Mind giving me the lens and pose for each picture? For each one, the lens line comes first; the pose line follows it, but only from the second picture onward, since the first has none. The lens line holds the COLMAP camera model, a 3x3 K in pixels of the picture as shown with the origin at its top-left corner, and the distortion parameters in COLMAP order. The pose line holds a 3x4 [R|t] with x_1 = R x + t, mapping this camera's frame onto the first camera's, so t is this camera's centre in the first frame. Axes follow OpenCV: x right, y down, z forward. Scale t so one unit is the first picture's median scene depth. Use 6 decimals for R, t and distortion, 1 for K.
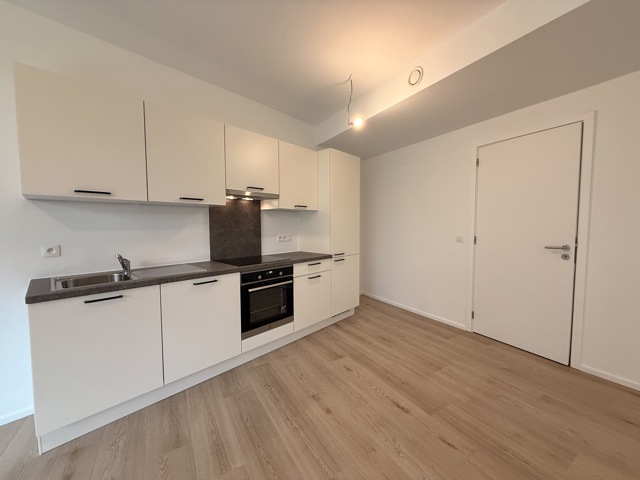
lens RADIAL K [[252.0, 0, 320.0], [0, 252.0, 240.0], [0, 0, 1]] dist [0.001239, 0.000013]
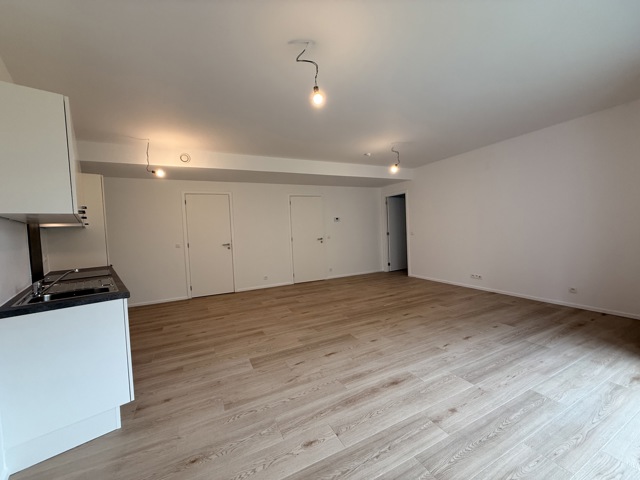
lens RADIAL K [[252.0, 0, 320.0], [0, 252.0, 240.0], [0, 0, 1]] dist [0.001239, 0.000013]
pose [[0.086931, -0.037357, 0.995514, -1.276738], [0.101555, 0.994423, 0.028448, 0.006417], [-0.991025, 0.098626, 0.090240, -0.095701]]
